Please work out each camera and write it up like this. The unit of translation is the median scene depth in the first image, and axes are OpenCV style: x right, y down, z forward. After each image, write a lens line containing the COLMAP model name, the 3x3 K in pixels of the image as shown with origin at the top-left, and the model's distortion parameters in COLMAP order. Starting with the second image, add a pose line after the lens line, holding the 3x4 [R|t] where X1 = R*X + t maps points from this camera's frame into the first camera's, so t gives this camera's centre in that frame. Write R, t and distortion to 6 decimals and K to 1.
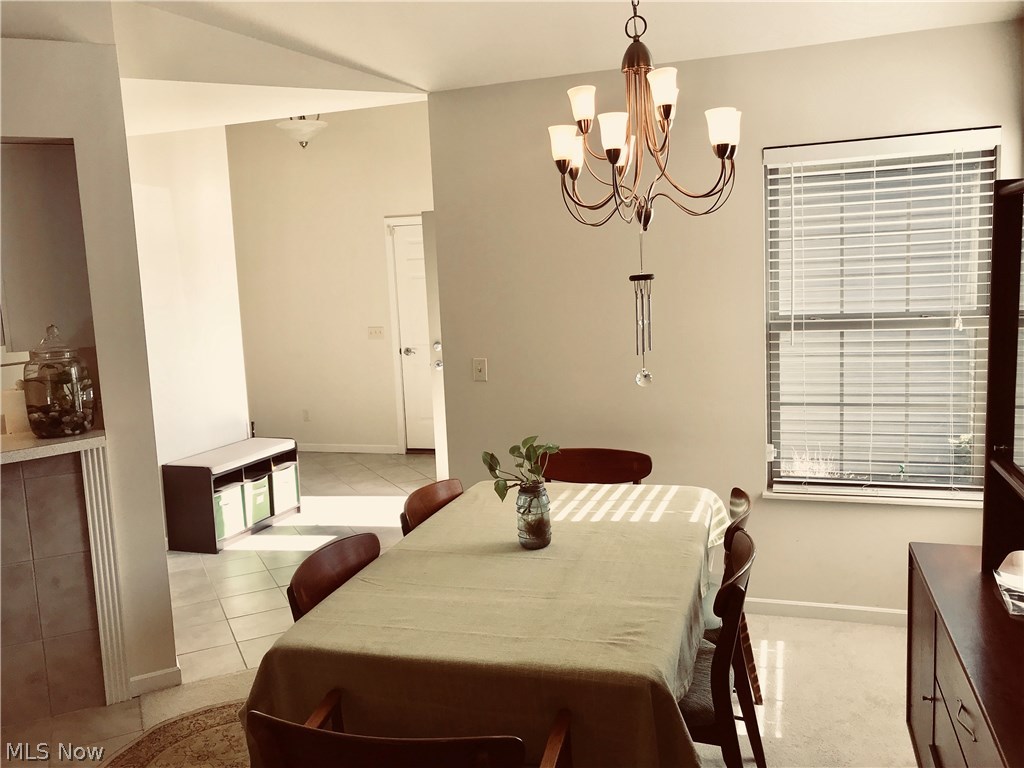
lens RADIAL K [[846.4, 0, 513.8], [0, 846.4, 381.6], [0, 0, 1]] dist [0.044715, -0.048119]
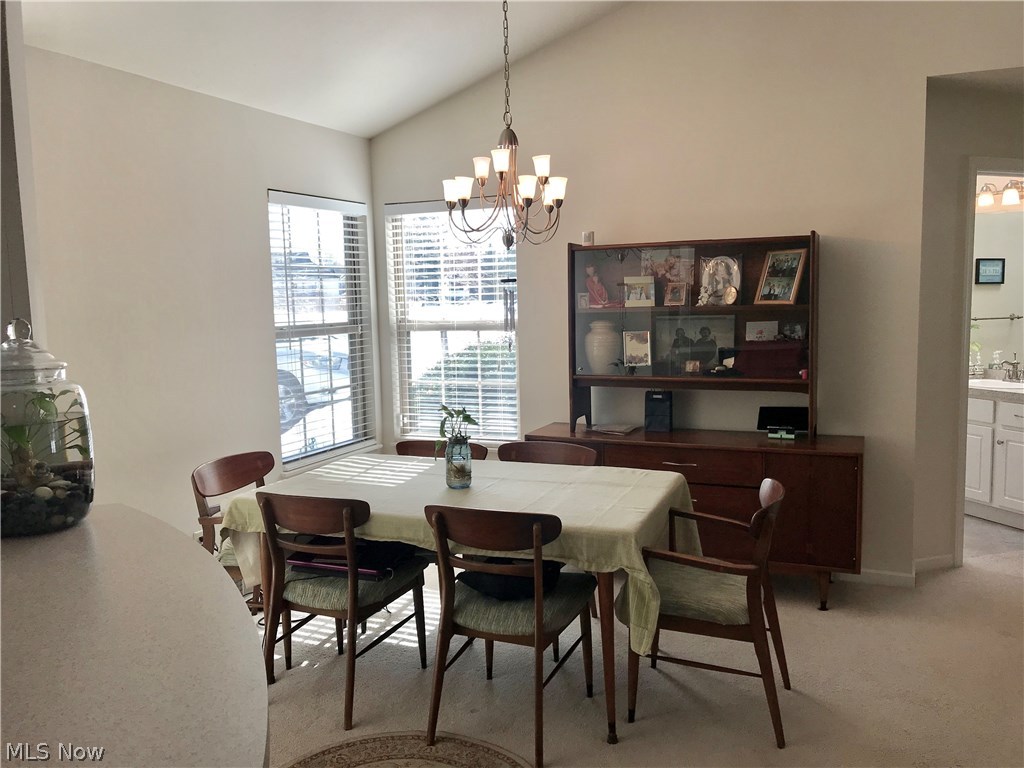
lens RADIAL K [[846.4, 0, 501.1], [0, 846.4, 385.3], [0, 0, 1]] dist [0.044715, -0.048119]
pose [[0.096204, -0.065061, 0.993233, -1.385739], [0.143571, 0.988334, 0.050834, -0.015738], [-0.984953, 0.137709, 0.104422, 0.891987]]
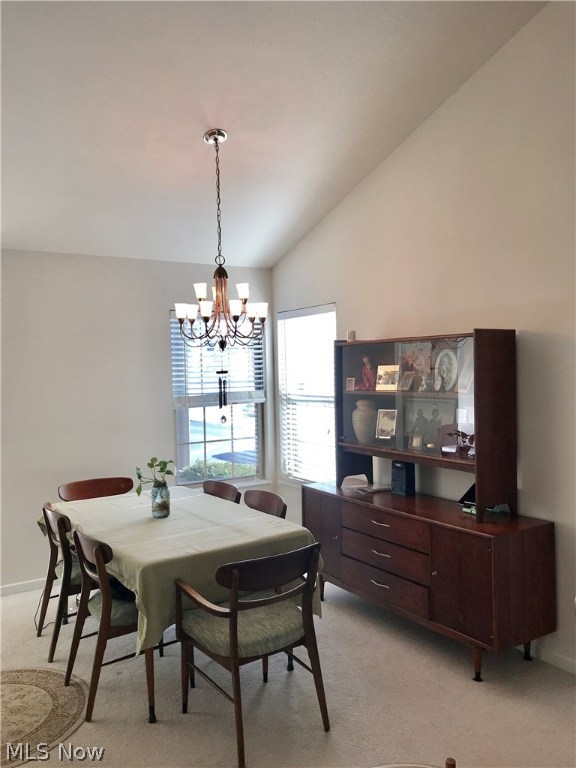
lens RADIAL K [[634.8, 0, 289.9], [0, 634.8, 381.1], [0, 0, 1]] dist [0.044715, -0.048119]
pose [[0.637860, 0.010406, 0.770082, -0.977438], [0.092060, 0.991709, -0.089653, 0.058387], [-0.764631, 0.128080, 0.631613, -0.139163]]
